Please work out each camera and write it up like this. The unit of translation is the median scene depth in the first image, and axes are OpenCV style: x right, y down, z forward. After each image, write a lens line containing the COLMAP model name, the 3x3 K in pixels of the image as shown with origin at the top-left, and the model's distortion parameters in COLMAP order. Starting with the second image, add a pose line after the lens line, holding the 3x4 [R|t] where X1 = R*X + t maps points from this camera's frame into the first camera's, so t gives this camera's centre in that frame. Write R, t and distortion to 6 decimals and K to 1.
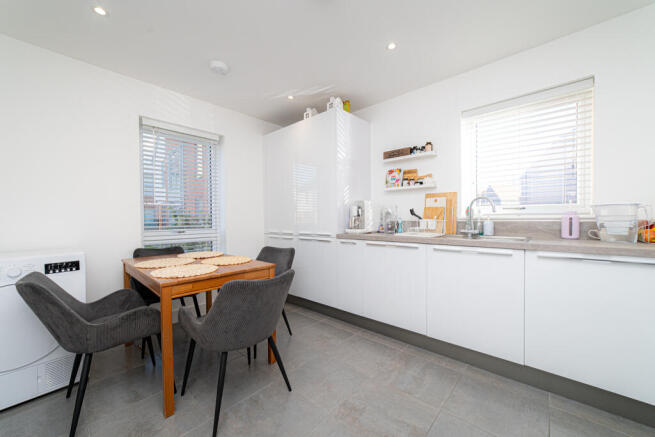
lens RADIAL K [[255.0, 0, 324.0], [0, 255.0, 217.8], [0, 0, 1]] dist [-0.001047, -0.000102]
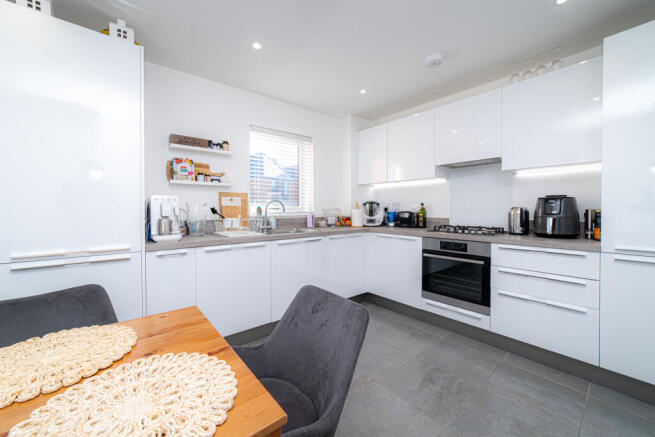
lens RADIAL K [[255.0, 0, 324.0], [0, 255.0, 217.8], [0, 0, 1]] dist [-0.001047, -0.000102]
pose [[0.137299, -0.032518, 0.989996, -0.536972], [0.000265, 0.999462, 0.032792, -0.027831], [-0.990530, -0.004240, 0.137233, 0.478261]]
